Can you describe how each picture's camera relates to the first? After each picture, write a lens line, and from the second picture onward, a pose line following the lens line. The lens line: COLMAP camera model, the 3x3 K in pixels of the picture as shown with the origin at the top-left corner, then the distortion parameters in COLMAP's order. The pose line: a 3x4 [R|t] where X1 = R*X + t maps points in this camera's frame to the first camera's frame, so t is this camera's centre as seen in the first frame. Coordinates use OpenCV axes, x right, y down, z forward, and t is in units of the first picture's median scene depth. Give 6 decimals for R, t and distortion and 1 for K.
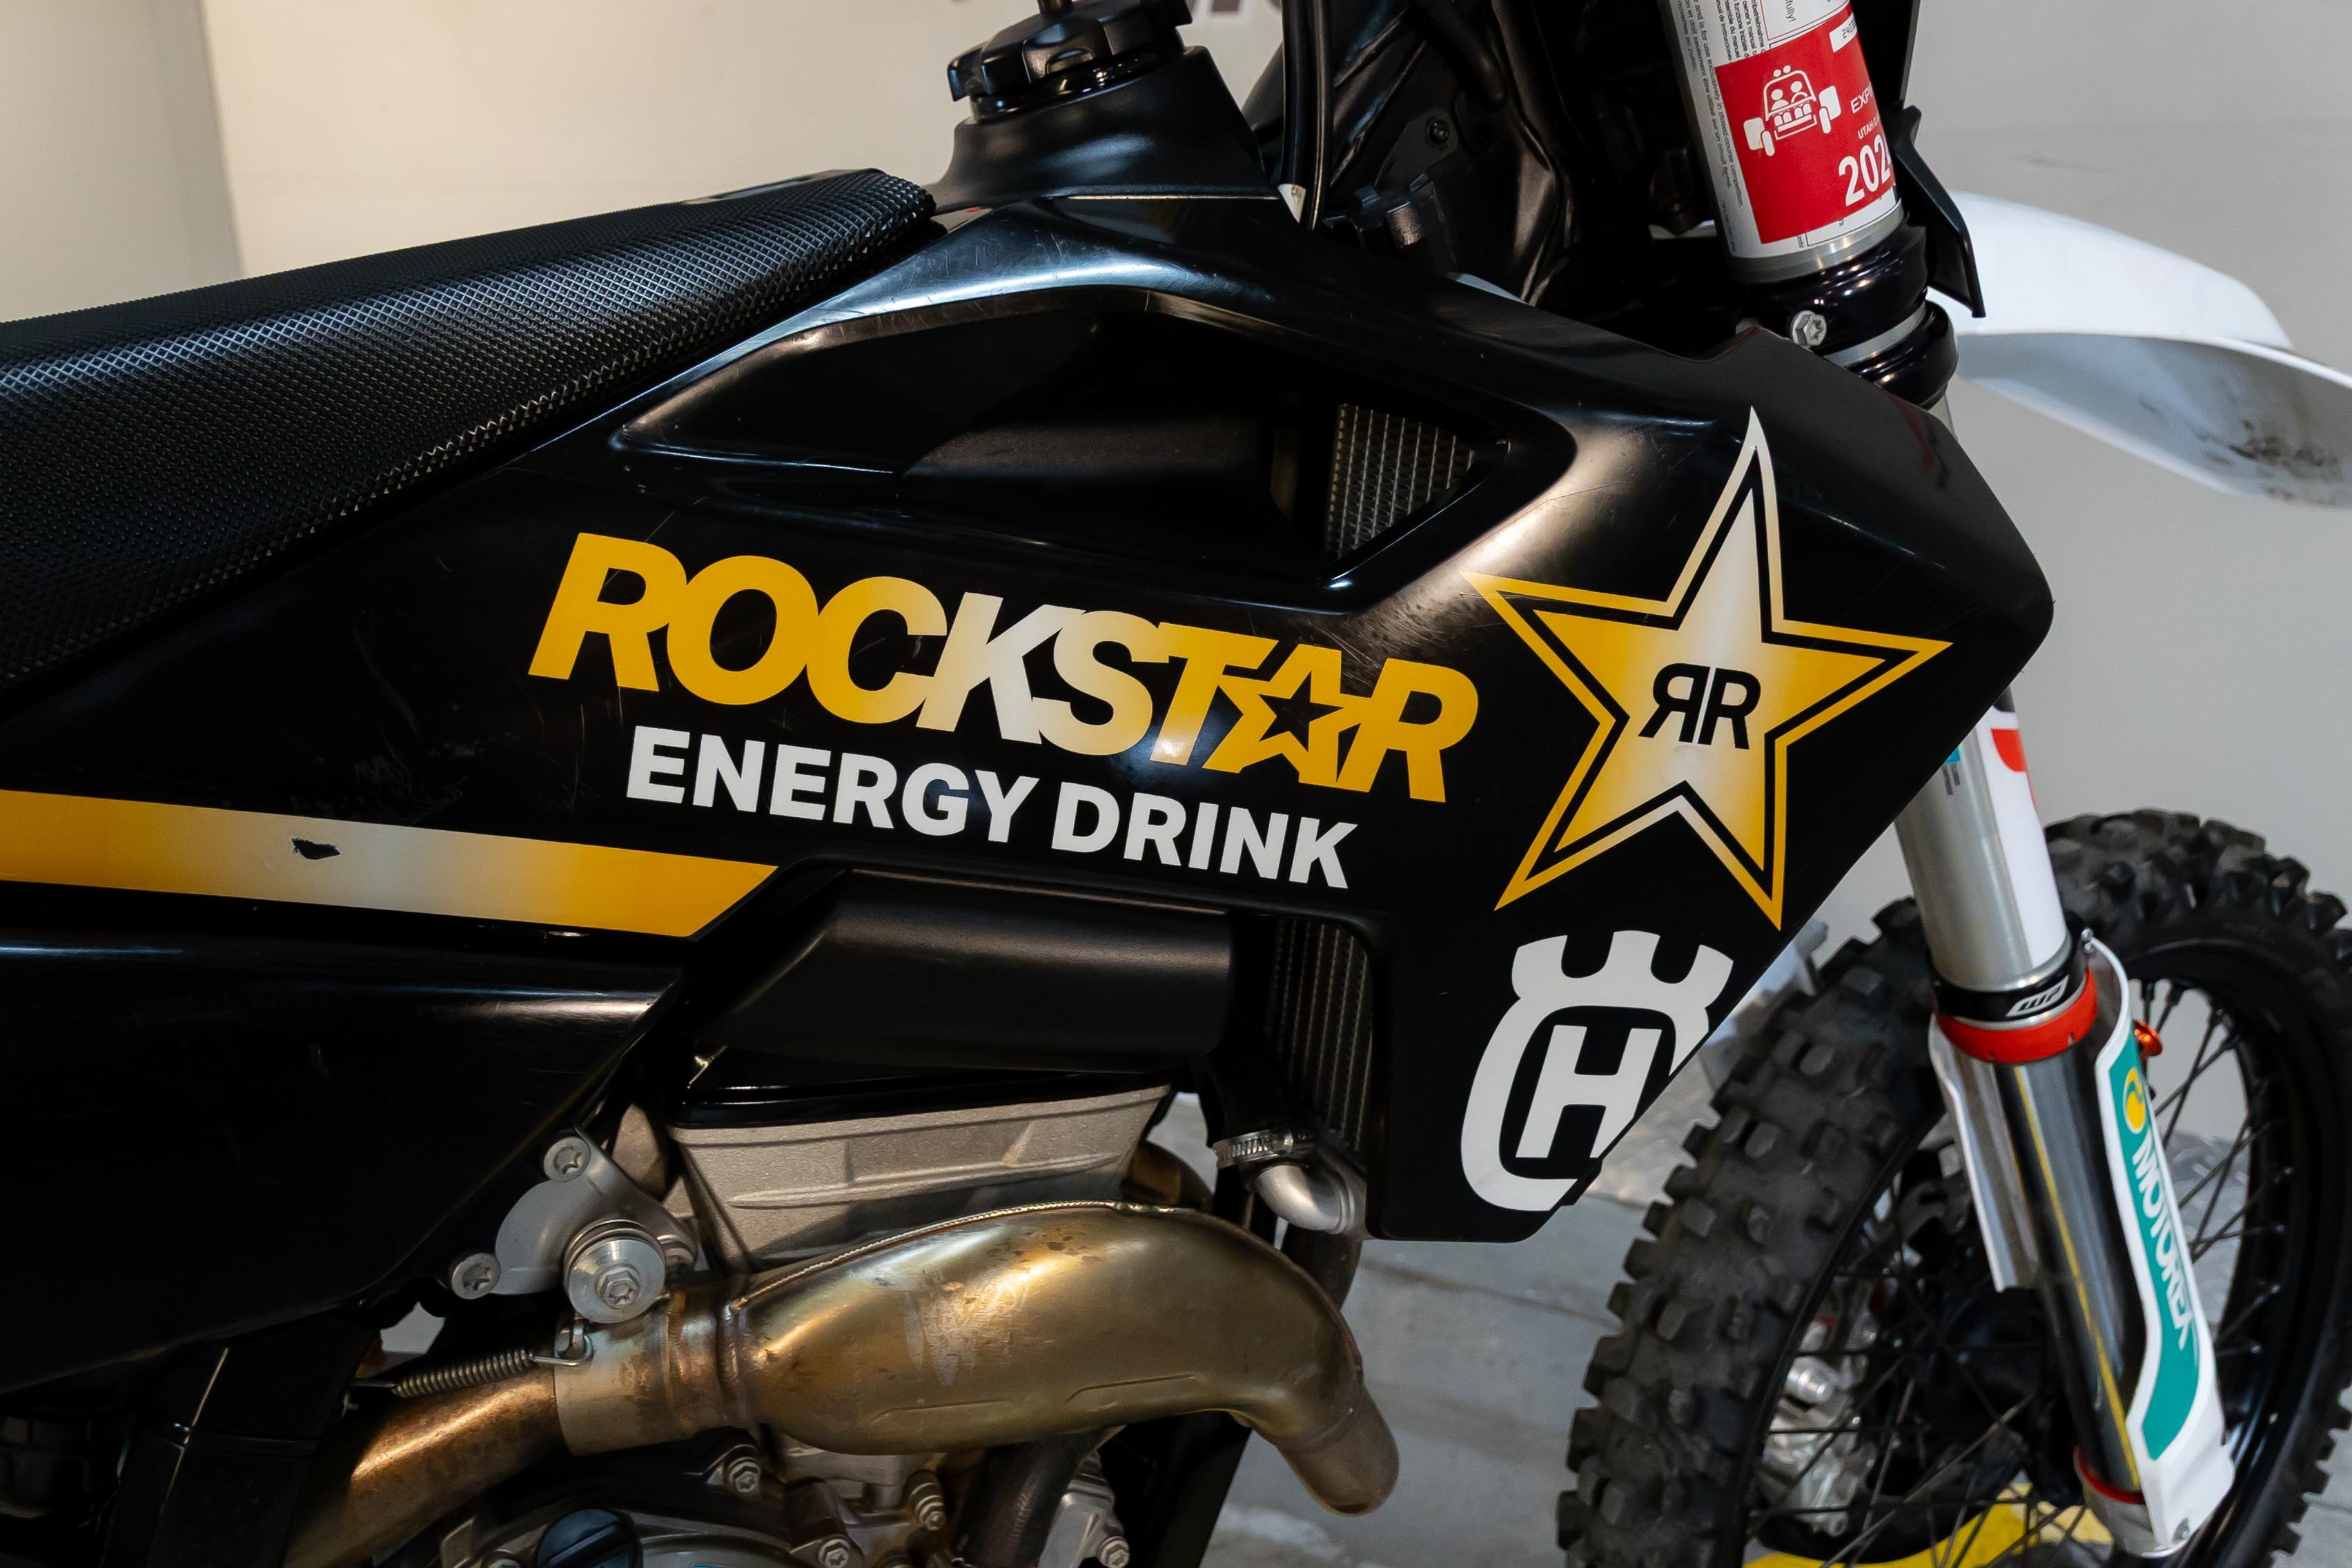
lens RADIAL K [[1699.5, 0, 1176.0], [0, 1699.5, 784.0], [0, 0, 1]] dist [0.002447, -0.001113]
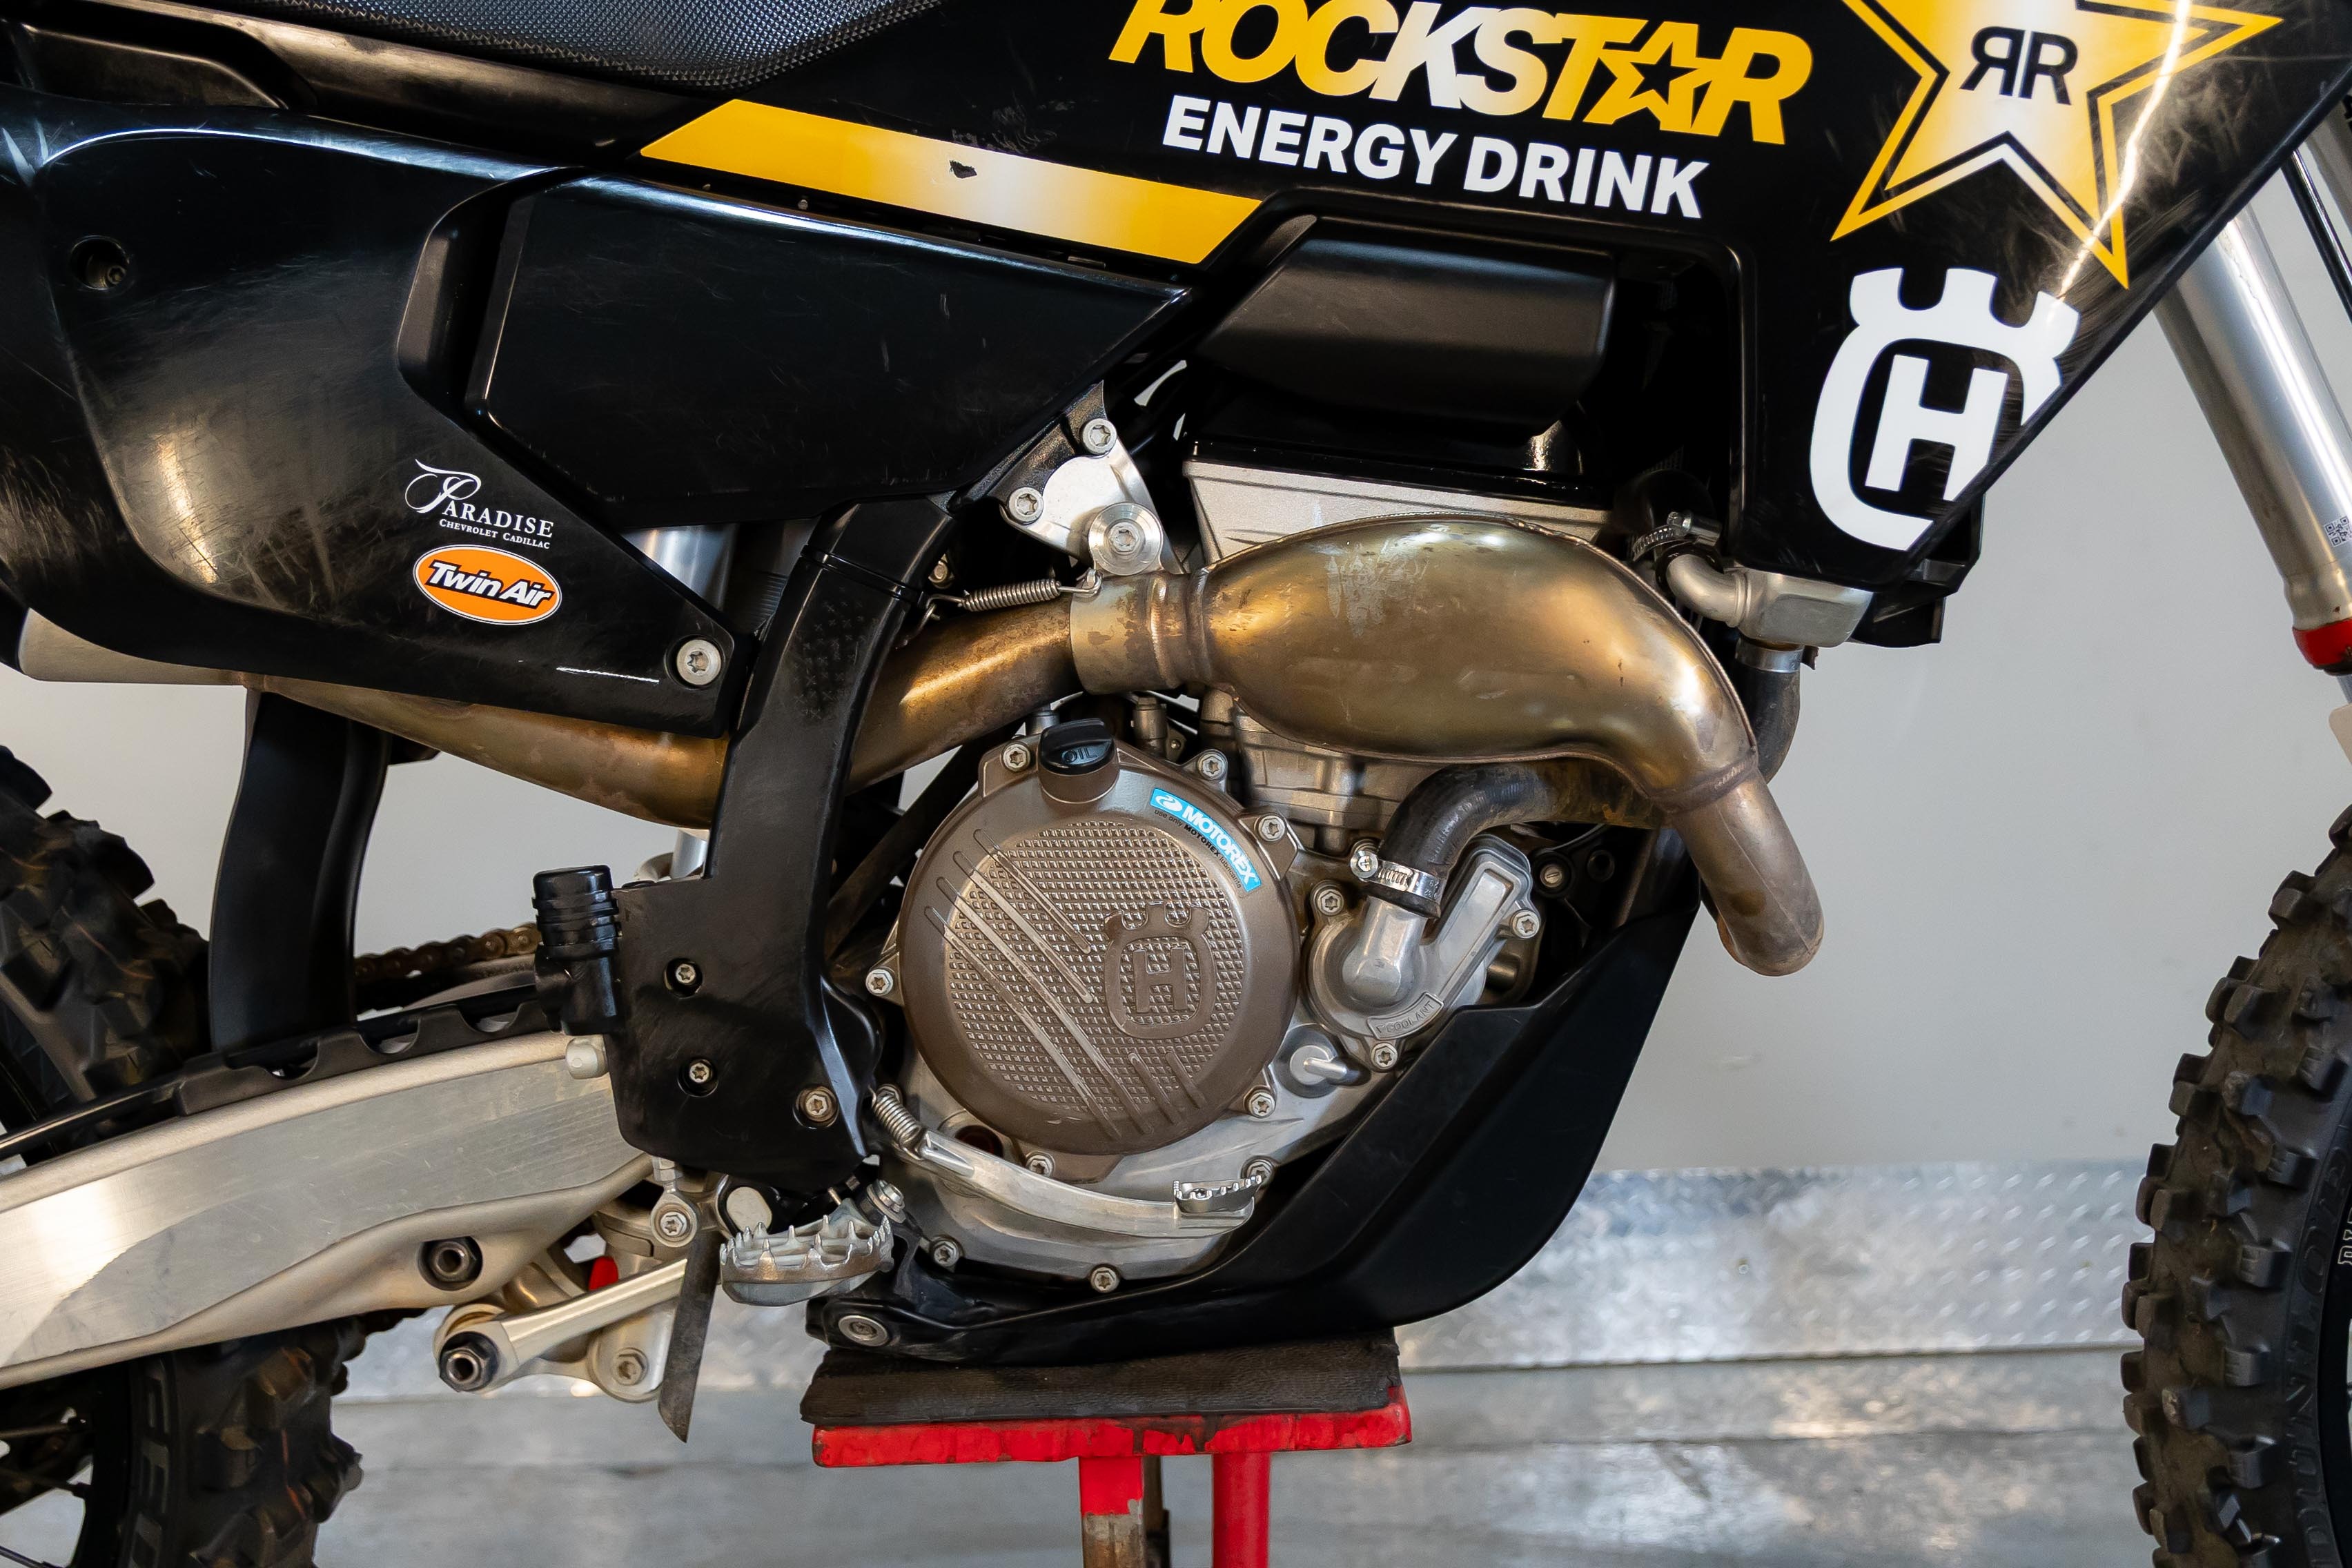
lens RADIAL K [[2360.5, 0, 1176.0], [0, 2360.5, 784.0], [0, 0, 1]] dist [0.000298, -0.048762]
pose [[0.912536, 0.029965, -0.407897, 0.473454], [-0.119605, 0.973266, -0.196080, 0.857994], [0.391117, 0.227716, 0.891725, -0.585219]]
